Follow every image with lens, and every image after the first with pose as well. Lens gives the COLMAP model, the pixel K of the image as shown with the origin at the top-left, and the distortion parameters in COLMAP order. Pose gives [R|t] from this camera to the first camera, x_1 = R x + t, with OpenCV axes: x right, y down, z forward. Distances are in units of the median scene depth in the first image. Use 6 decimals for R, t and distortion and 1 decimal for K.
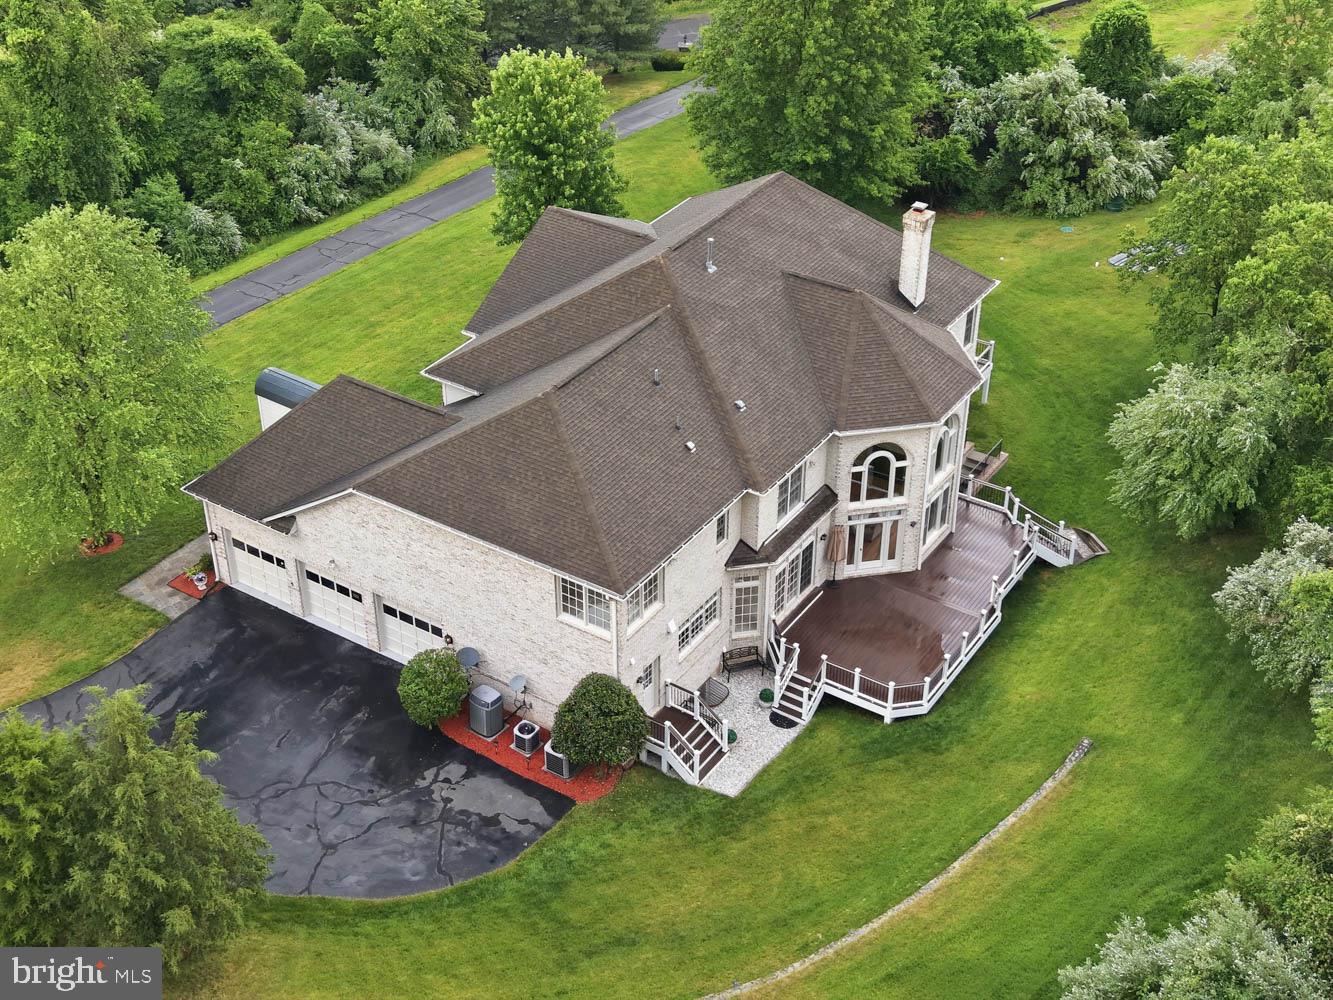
lens RADIAL K [[1757.9, 0, 666.5], [0, 1757.9, 500.0], [0, 0, 1]] dist [0.199834, -0.662811]
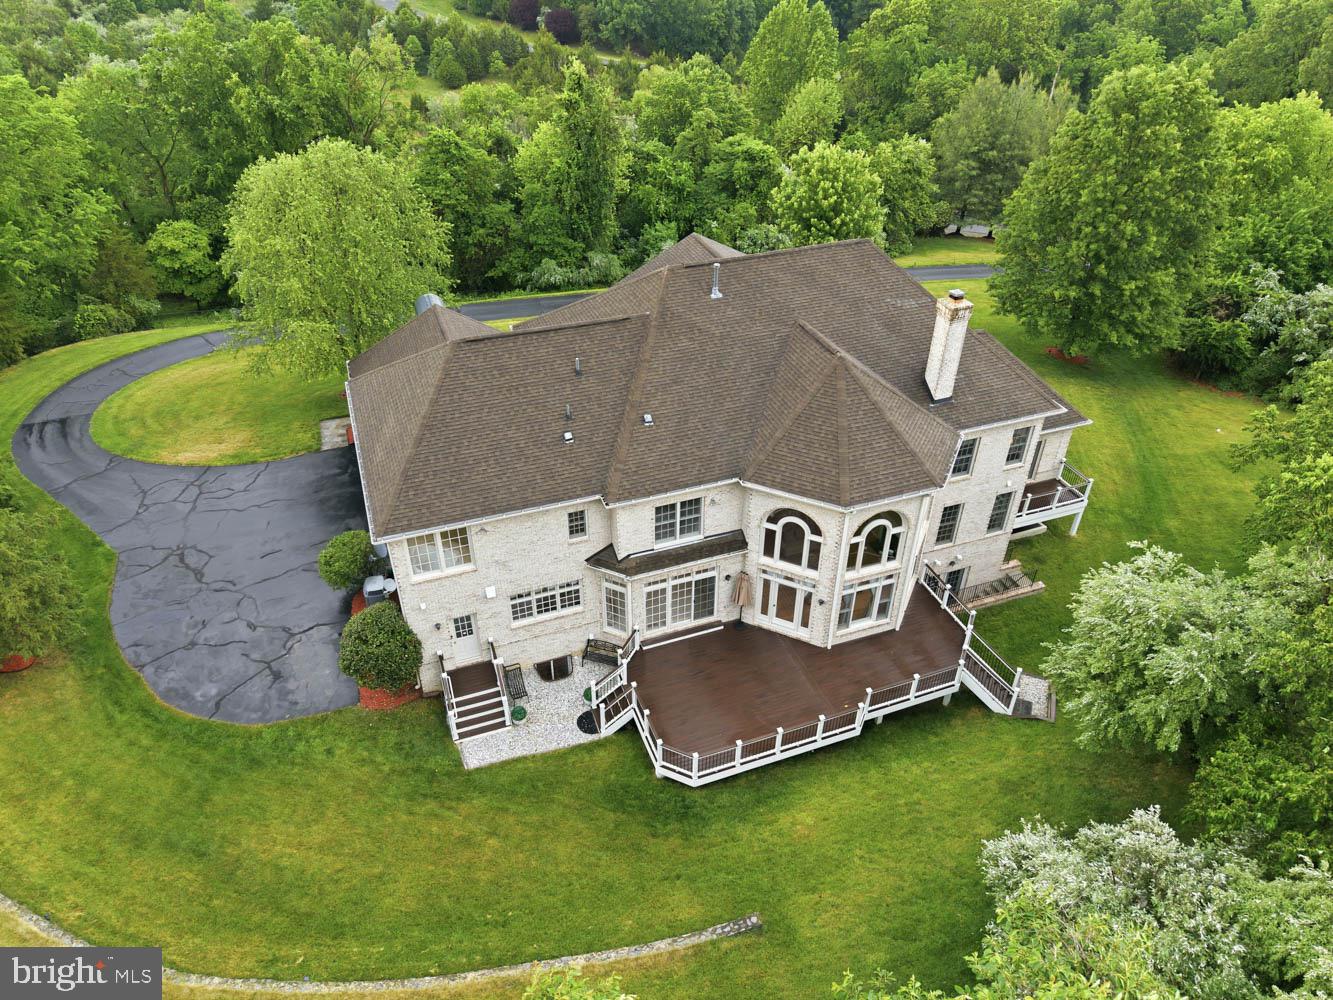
lens RADIAL K [[889.4, 0, 666.5], [0, 889.4, 500.0], [0, 0, 1]] dist [0.050318, -0.056991]
pose [[0.804800, 0.348517, -0.480451, 0.300814], [-0.336062, 0.934775, 0.115147, -0.070295], [0.489244, 0.068792, 0.869430, 0.547551]]
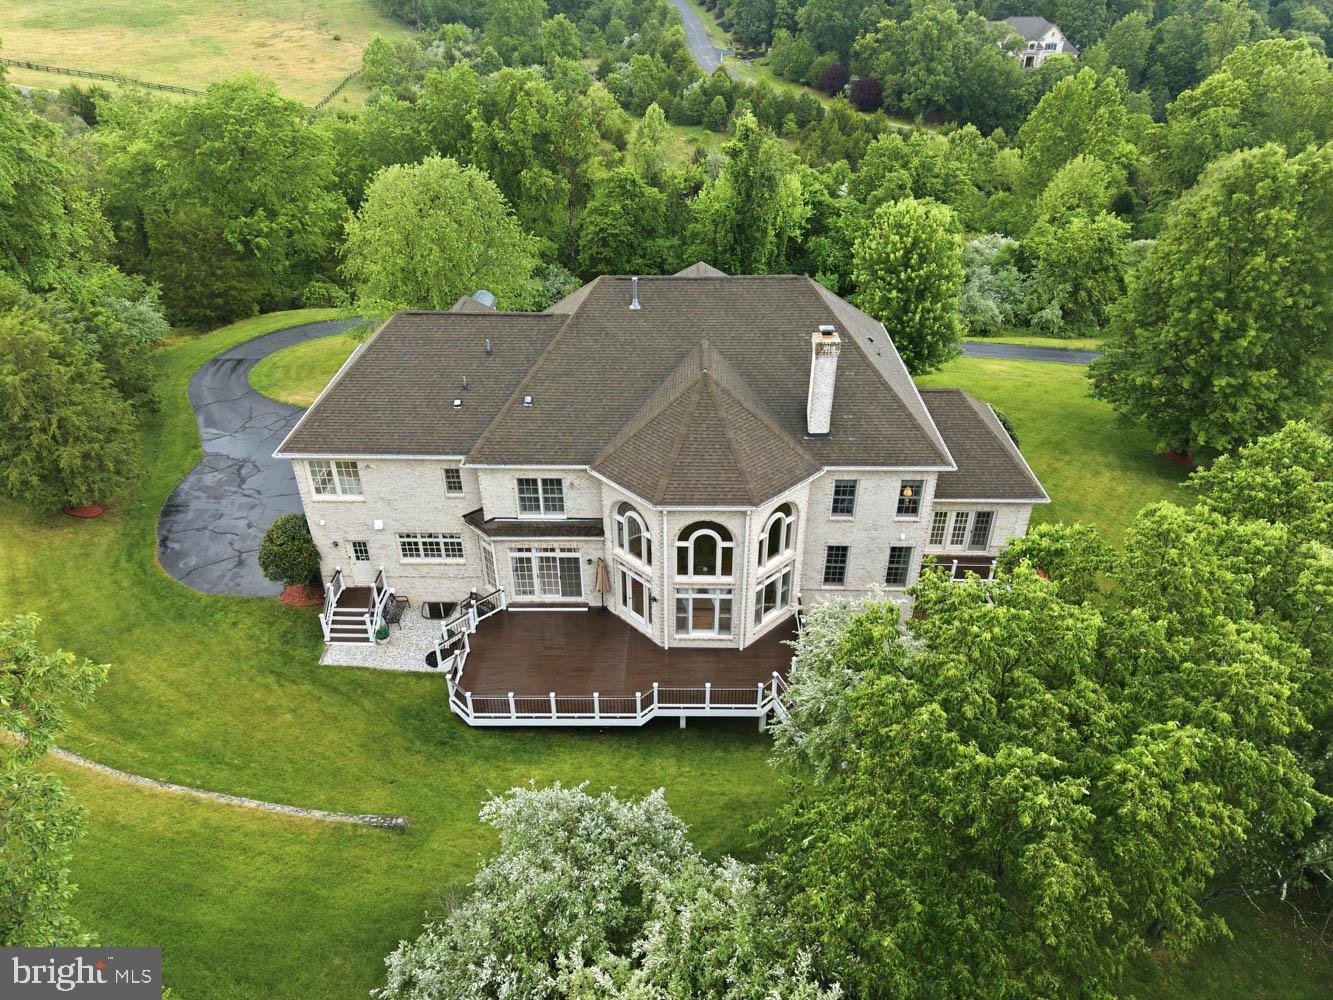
lens RADIAL K [[889.4, 0, 666.5], [0, 889.4, 500.0], [0, 0, 1]] dist [0.050318, -0.056991]
pose [[0.535417, 0.447413, -0.716345, 0.510547], [-0.472042, 0.861845, 0.185471, -0.142131], [0.700361, 0.238840, 0.672644, 0.669915]]
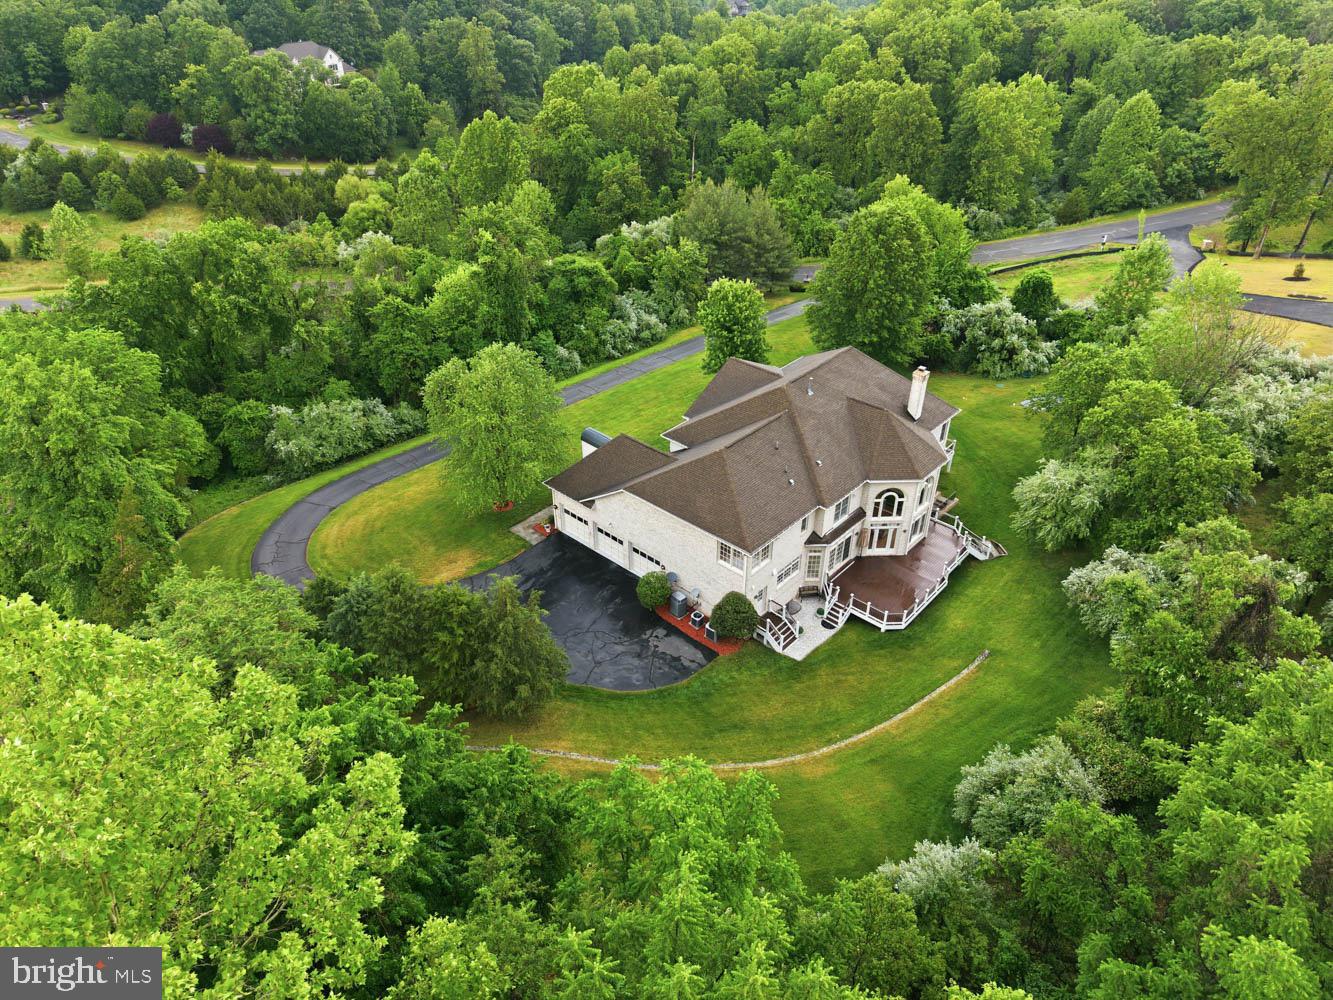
lens RADIAL K [[889.4, 0, 666.5], [0, 889.4, 500.0], [0, 0, 1]] dist [0.050318, -0.056991]
pose [[0.988617, 0.083337, -0.125263, 0.001042], [-0.083818, 0.996480, 0.001437, 0.000111], [0.124941, 0.009079, 0.992123, -0.006787]]
